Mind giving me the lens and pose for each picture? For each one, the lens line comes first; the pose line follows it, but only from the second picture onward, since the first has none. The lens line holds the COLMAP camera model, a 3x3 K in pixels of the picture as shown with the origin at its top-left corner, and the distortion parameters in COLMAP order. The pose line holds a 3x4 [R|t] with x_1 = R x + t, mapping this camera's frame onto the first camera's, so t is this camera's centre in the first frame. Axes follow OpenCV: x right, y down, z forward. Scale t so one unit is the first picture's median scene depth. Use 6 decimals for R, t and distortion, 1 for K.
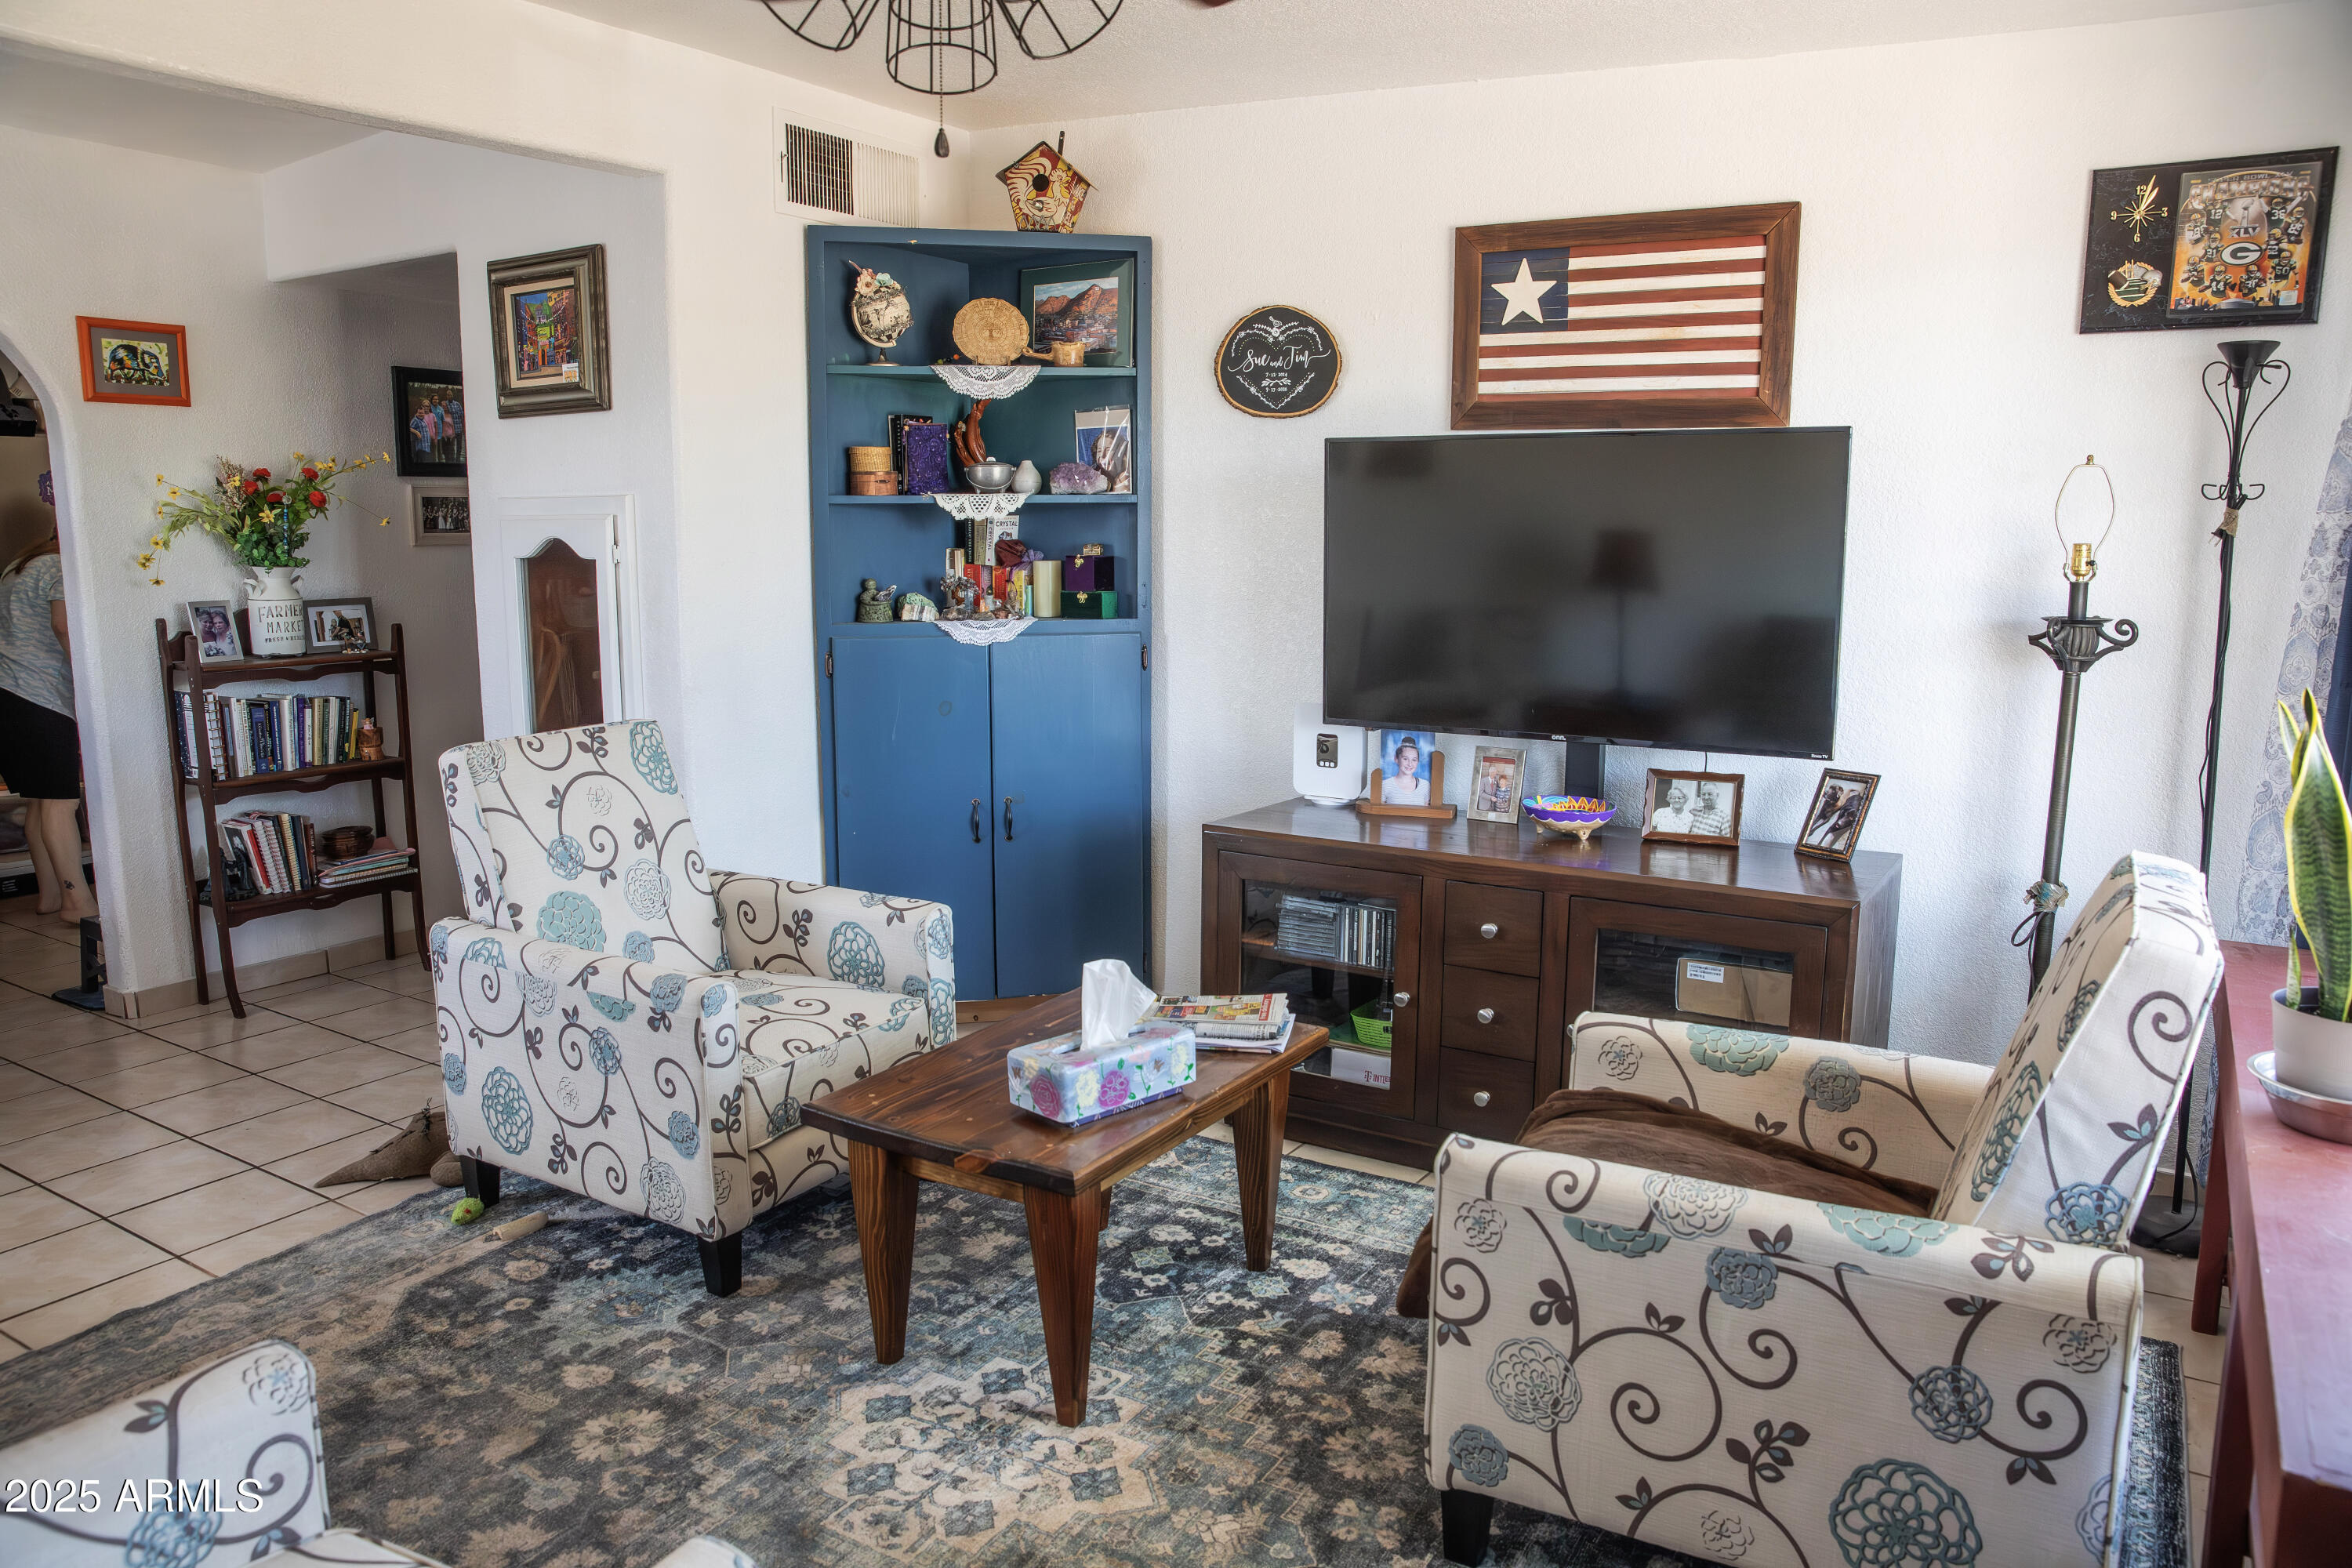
lens RADIAL K [[1599.4, 0, 1182.9], [0, 1599.4, 785.1], [0, 0, 1]] dist [-0.111642, 0.084339]
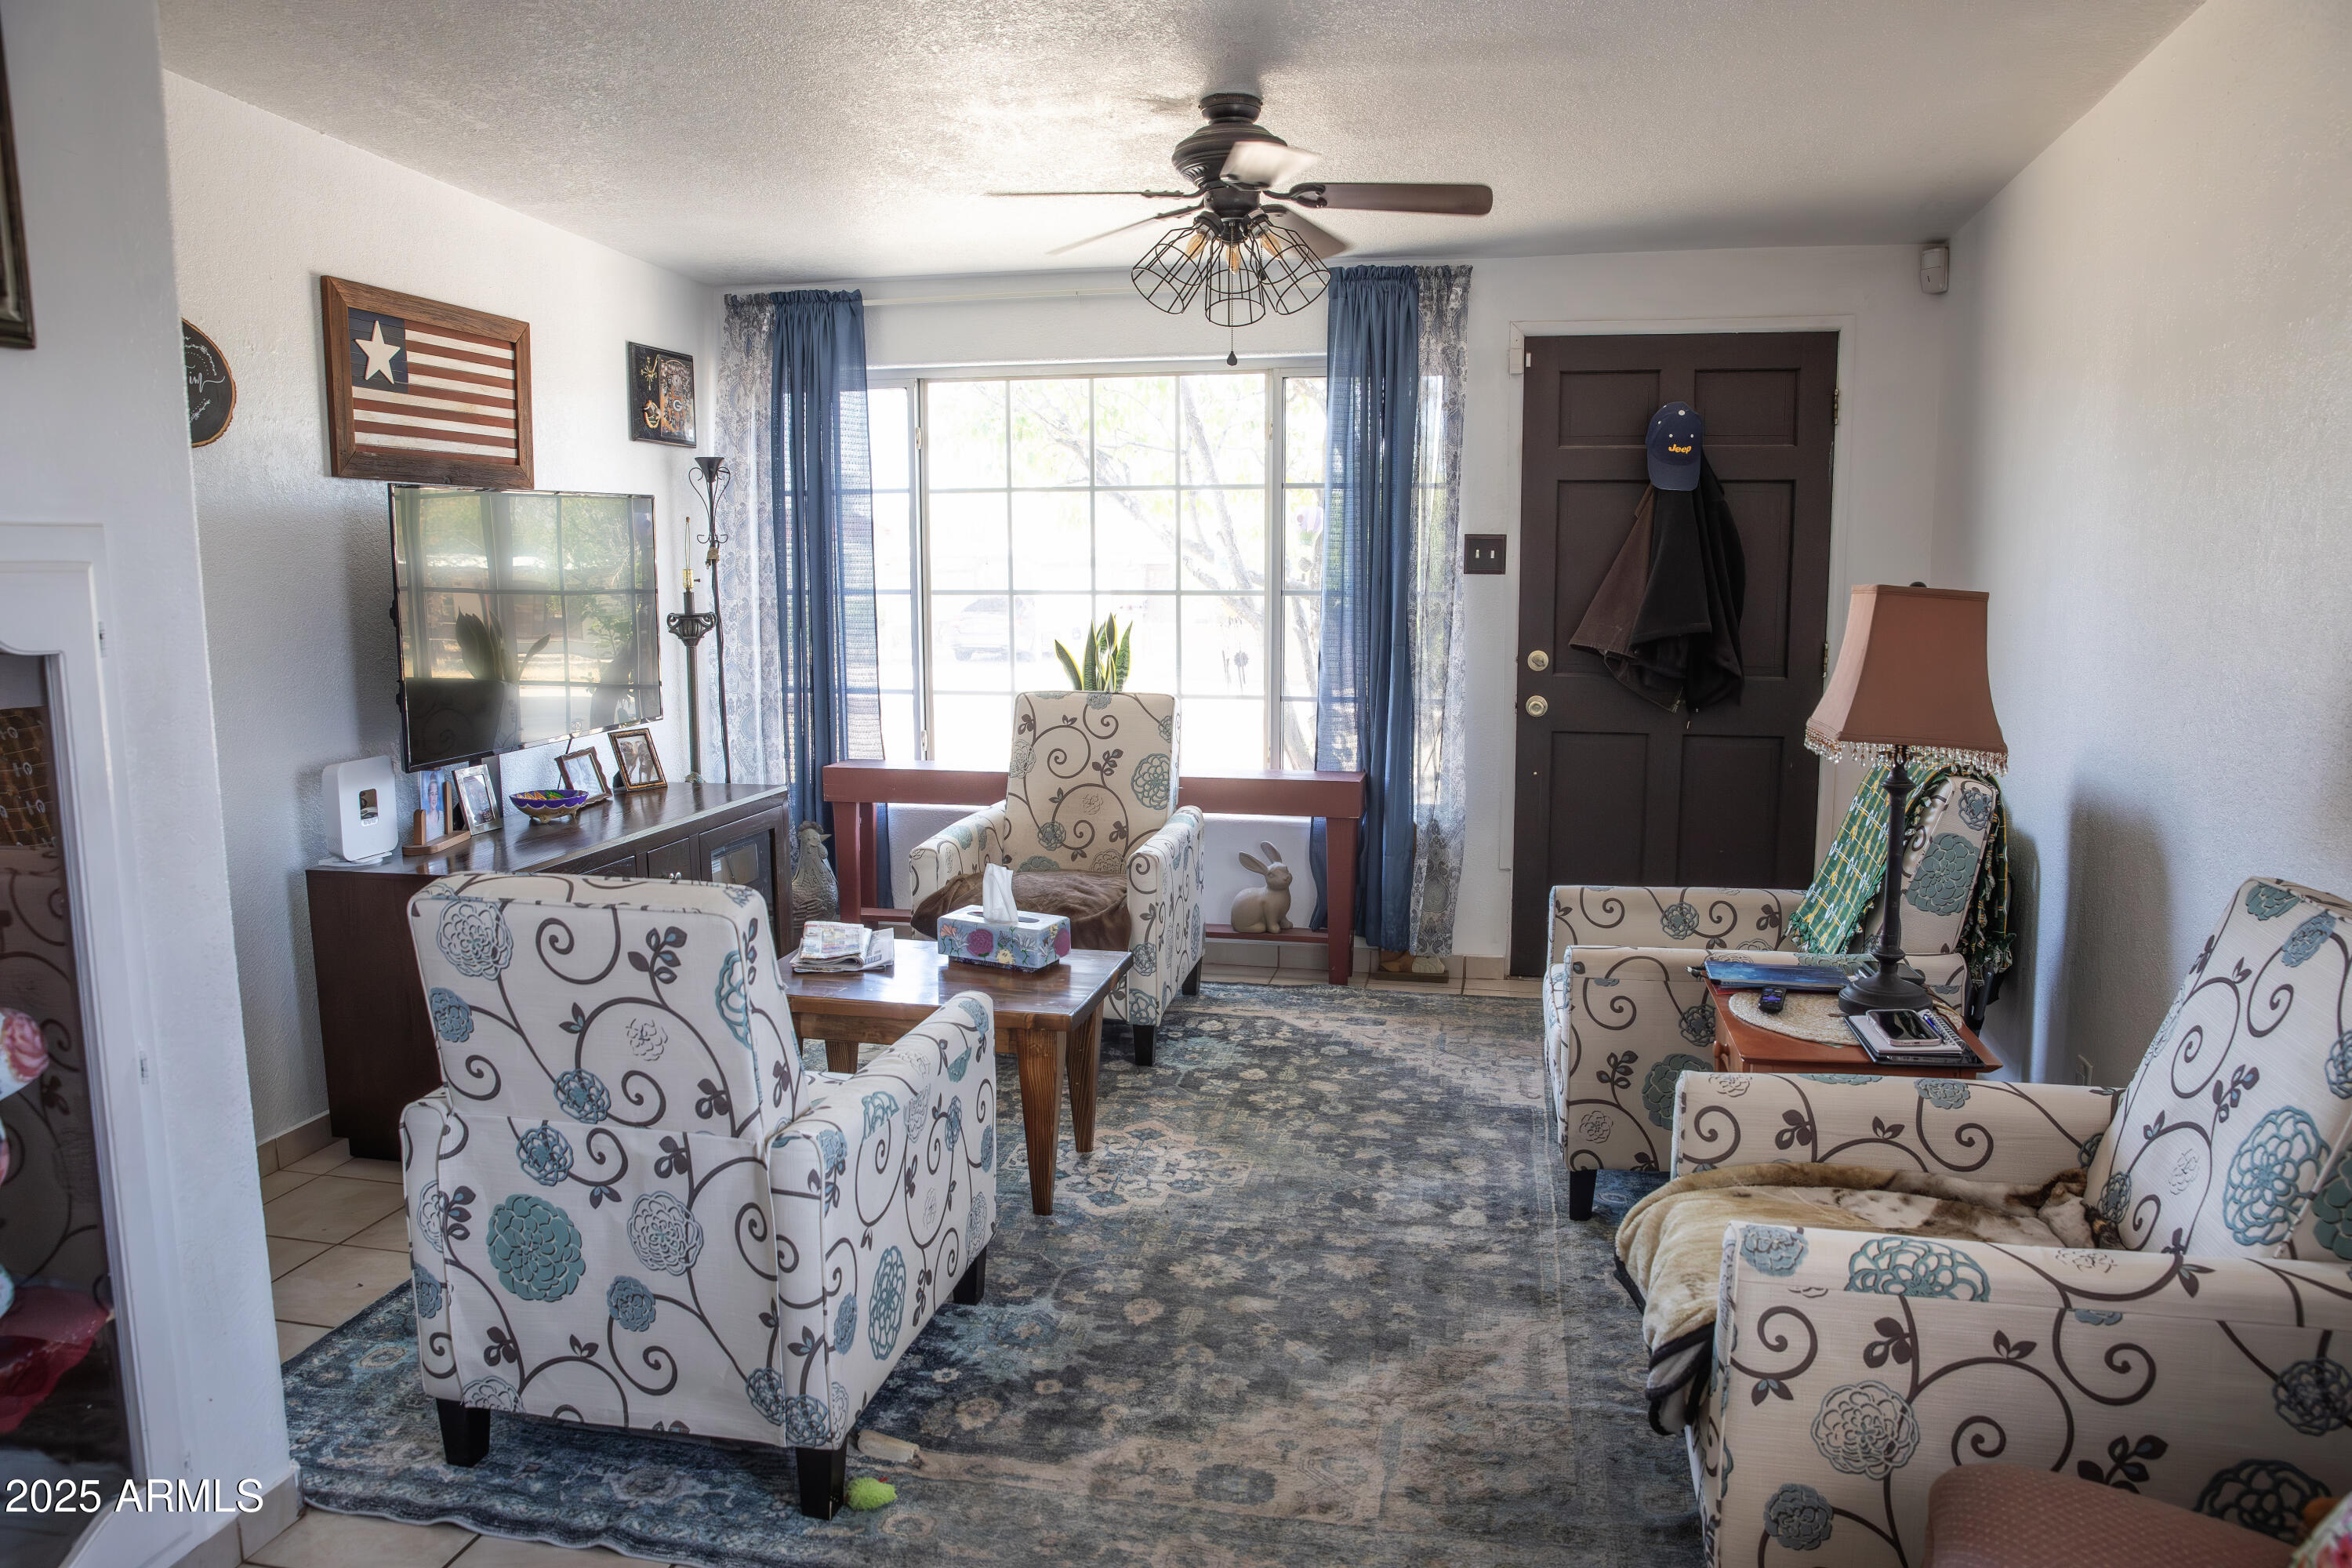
lens RADIAL K [[1599.4, 0, 1182.9], [0, 1599.4, 785.1], [0, 0, 1]] dist [-0.111642, 0.084339]
pose [[-0.336441, -0.137586, 0.931599, -1.100016], [0.156914, 0.967249, 0.199520, -0.168378], [-0.928539, 0.213308, -0.303833, 0.966796]]
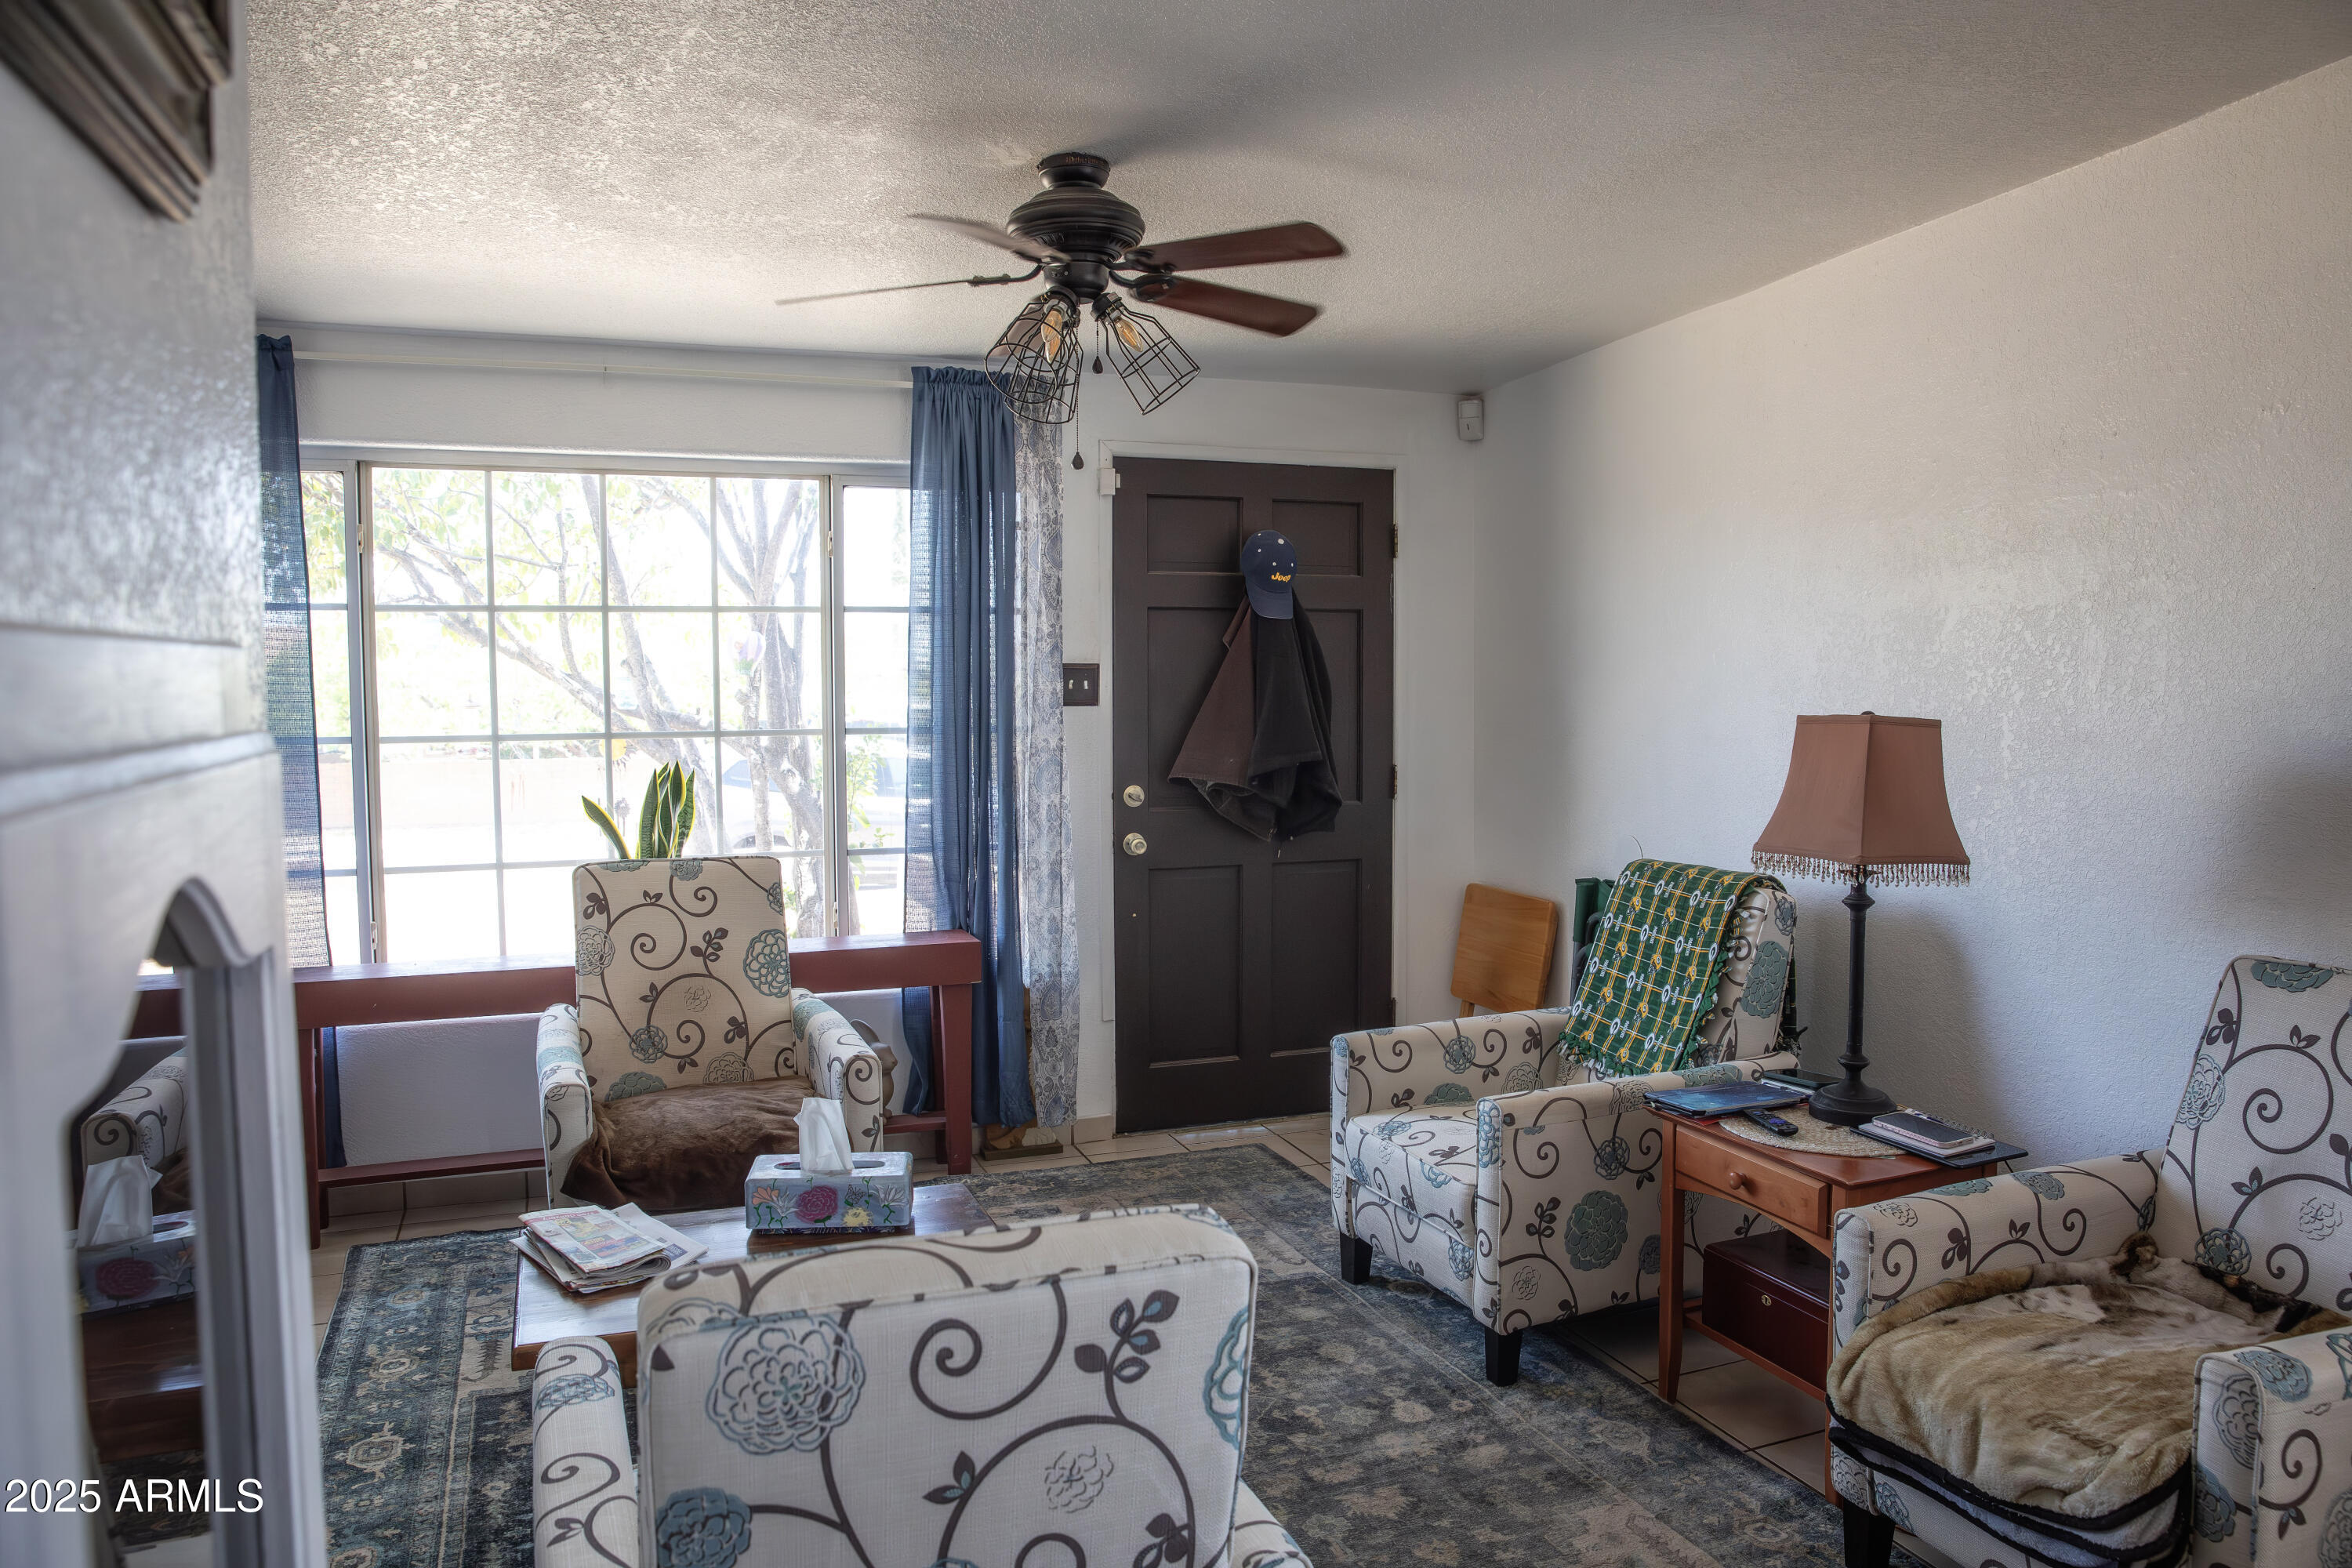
lens RADIAL K [[1599.4, 0, 1182.9], [0, 1599.4, 785.1], [0, 0, 1]] dist [-0.111642, 0.084339]
pose [[-0.796930, -0.041200, 0.602666, -0.684154], [0.101755, 0.974259, 0.201159, -0.223403], [-0.595440, 0.221634, -0.772223, 1.255350]]
